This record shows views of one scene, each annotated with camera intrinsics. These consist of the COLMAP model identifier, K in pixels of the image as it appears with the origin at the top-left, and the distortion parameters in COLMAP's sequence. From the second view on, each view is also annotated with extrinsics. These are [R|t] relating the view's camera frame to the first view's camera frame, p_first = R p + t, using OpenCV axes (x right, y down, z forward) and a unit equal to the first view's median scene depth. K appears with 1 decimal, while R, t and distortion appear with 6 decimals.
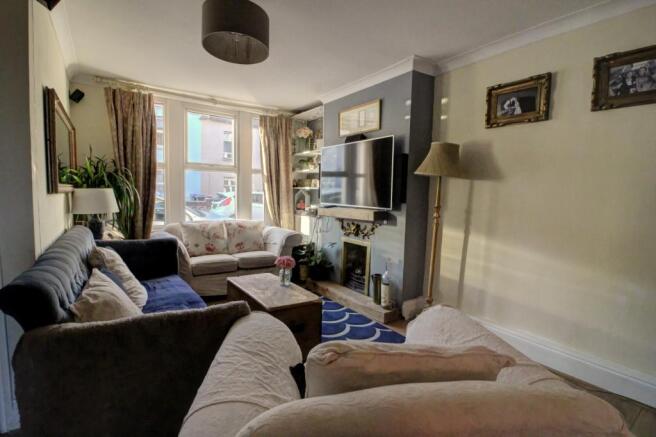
lens RADIAL K [[306.9, 0, 326.8], [0, 306.9, 217.5], [0, 0, 1]] dist [-0.005456, -0.000651]
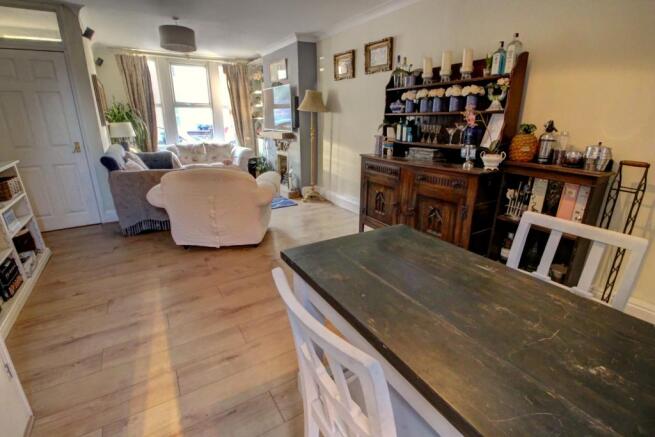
lens RADIAL K [[306.4, 0, 326.8], [0, 306.4, 218.8], [0, 0, 1]] dist [-0.005456, -0.000651]
pose [[0.998169, -0.001494, -0.060471, 0.453012], [0.015287, 0.973475, 0.228281, 0.053577], [0.058526, -0.228787, 0.971715, -0.652066]]
